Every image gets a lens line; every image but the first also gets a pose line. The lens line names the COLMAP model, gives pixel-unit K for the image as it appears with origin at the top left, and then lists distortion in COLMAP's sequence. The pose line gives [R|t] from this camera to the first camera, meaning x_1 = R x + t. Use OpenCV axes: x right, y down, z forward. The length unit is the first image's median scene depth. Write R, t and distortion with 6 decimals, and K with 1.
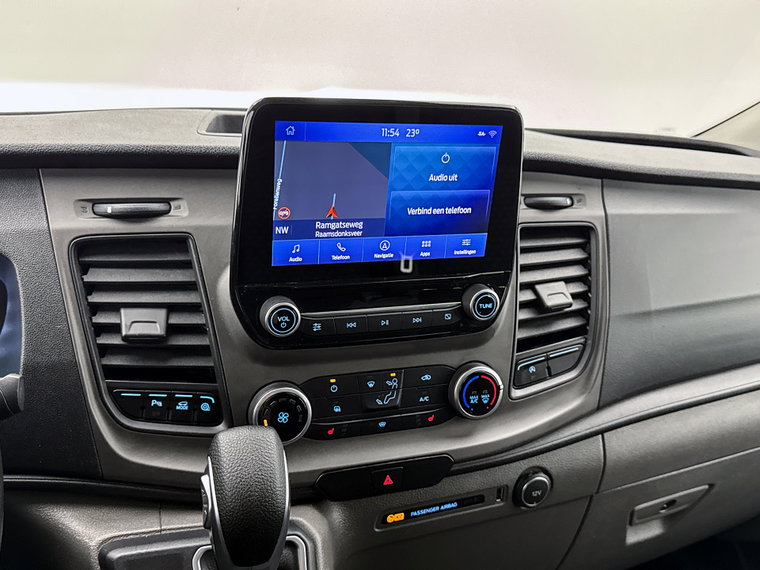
lens RADIAL K [[758.5, 0, 371.6], [0, 758.5, 299.4], [0, 0, 1]] dist [0.038333, 0.000000]
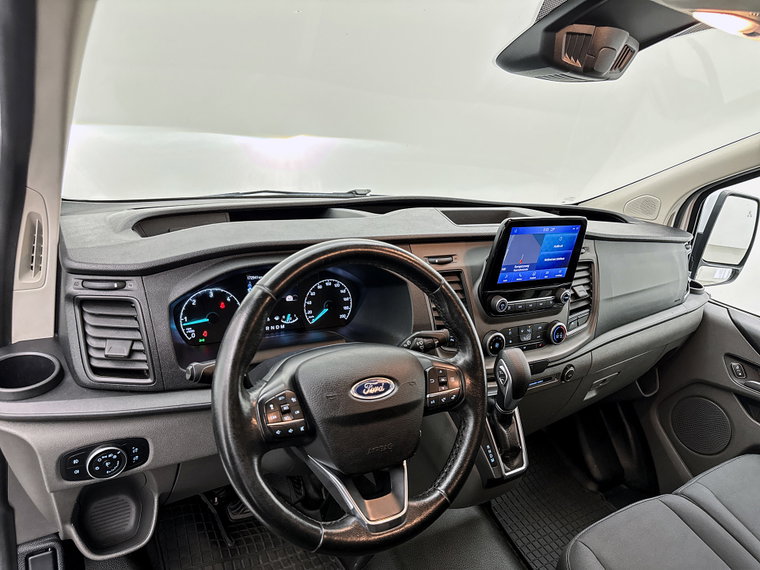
lens RADIAL K [[529.2, 0, 373.1], [0, 529.2, 301.4], [0, 0, 1]] dist [0.027967, -0.001558]
pose [[0.983059, -0.013822, 0.182769, -0.750239], [0.004024, 0.998540, 0.053871, -0.071978], [-0.183247, -0.052223, 0.981679, -0.538382]]
